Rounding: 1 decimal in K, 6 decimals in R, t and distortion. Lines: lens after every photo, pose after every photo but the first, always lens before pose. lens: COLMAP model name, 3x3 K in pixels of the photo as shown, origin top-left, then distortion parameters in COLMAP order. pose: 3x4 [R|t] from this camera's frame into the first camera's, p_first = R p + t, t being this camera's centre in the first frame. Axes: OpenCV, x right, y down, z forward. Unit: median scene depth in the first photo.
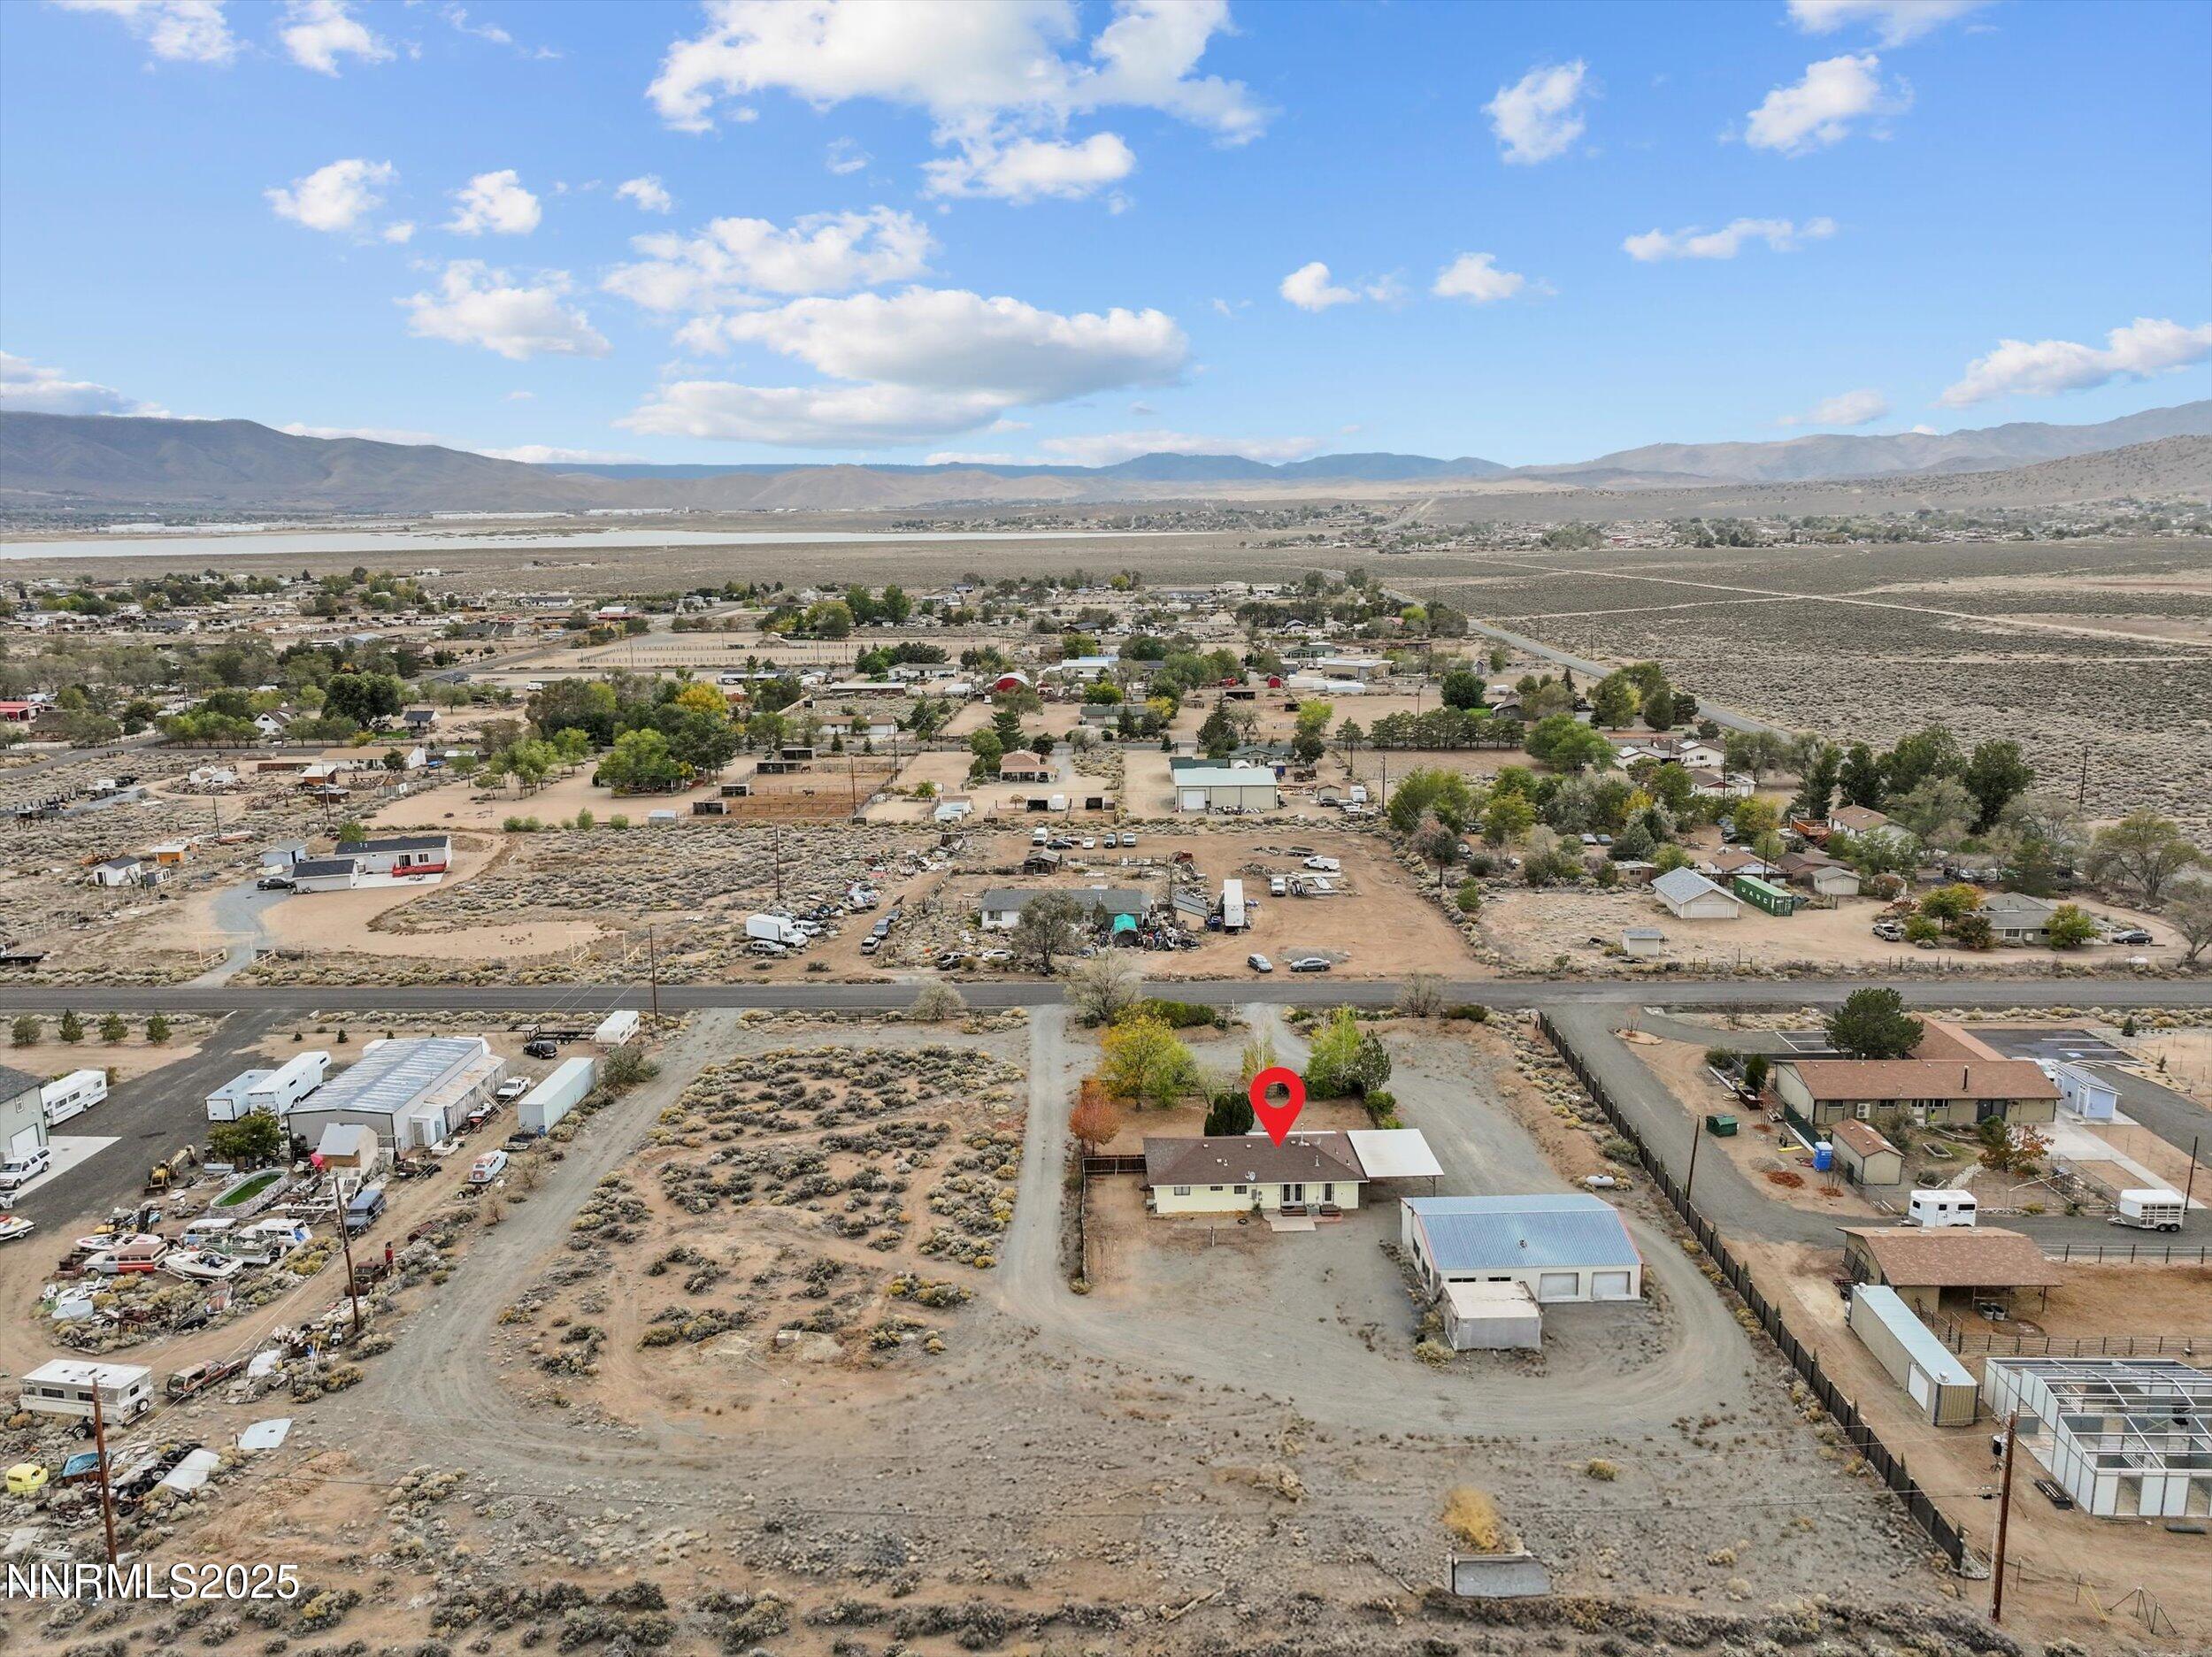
lens RADIAL K [[1545.2, 0, 1124.9], [0, 1545.2, 830.2], [0, 0, 1]] dist [0.005044, 0.011237]
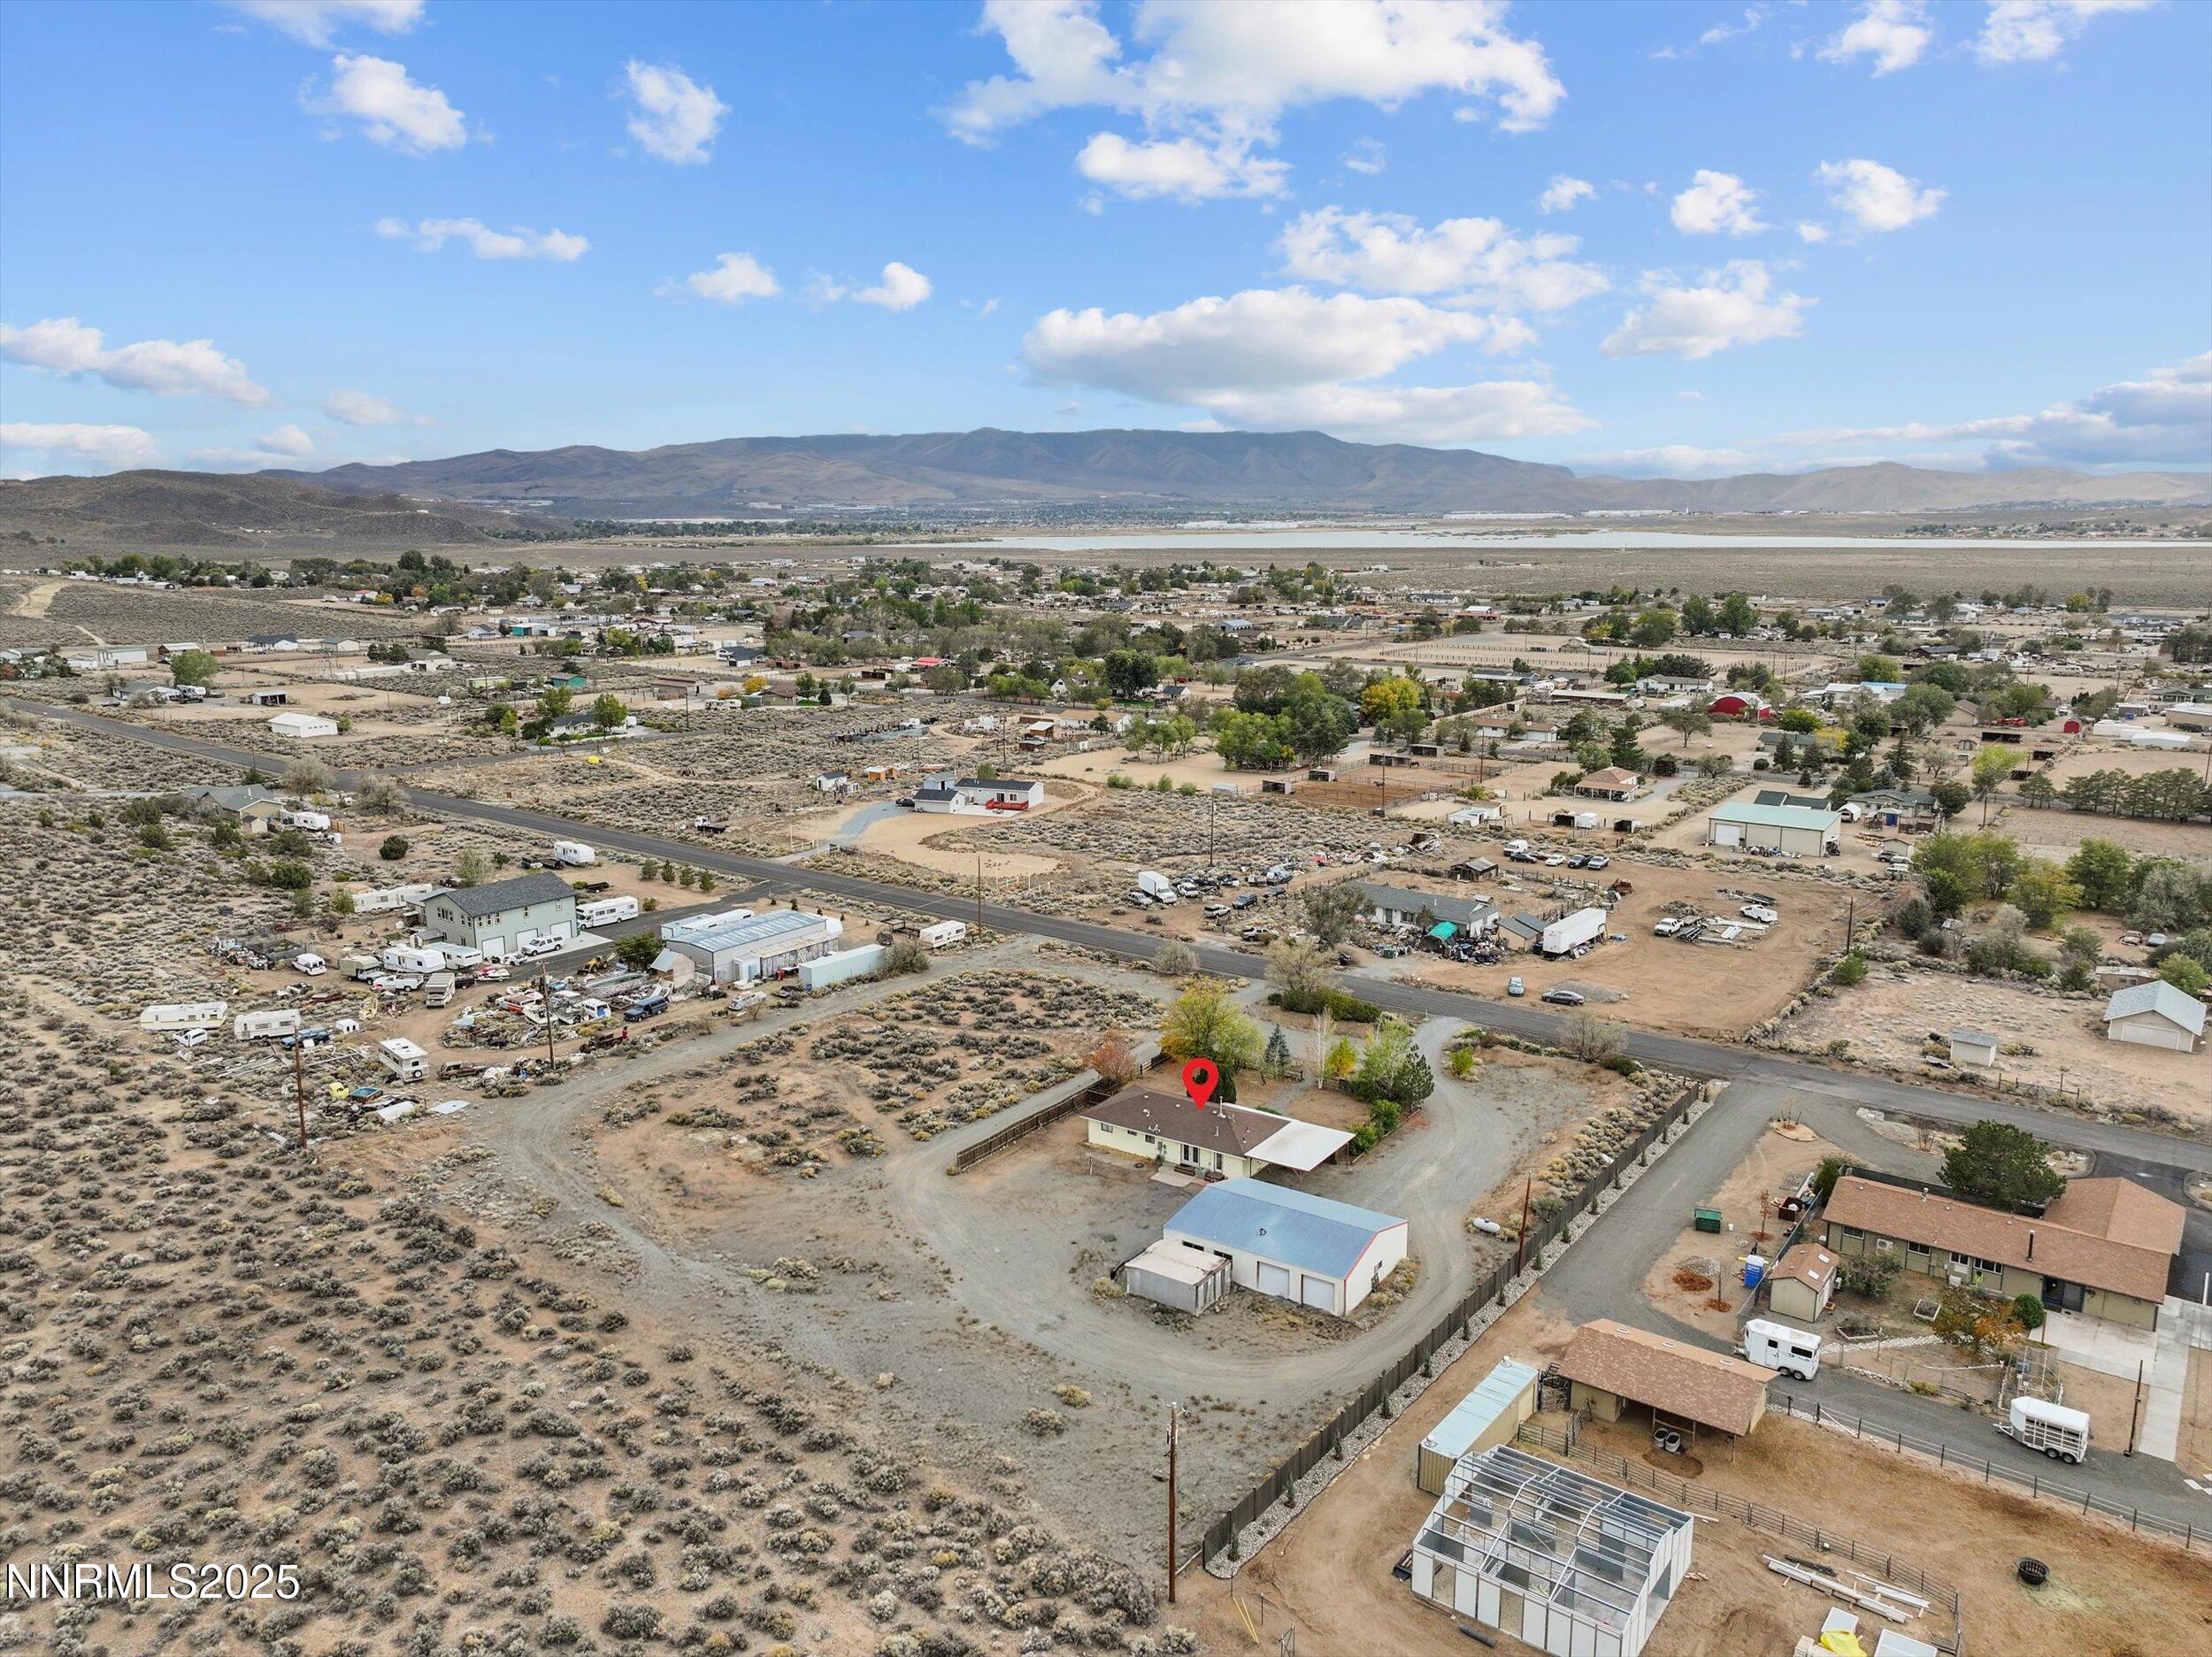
lens RADIAL K [[1545.2, 0, 1124.9], [0, 1545.2, 830.2], [0, 0, 1]] dist [0.005044, 0.011237]
pose [[0.812052, 0.125412, -0.569950, 0.560833], [-0.125699, 0.991300, 0.039032, -0.026304], [0.569886, 0.039946, 0.820752, 0.049477]]
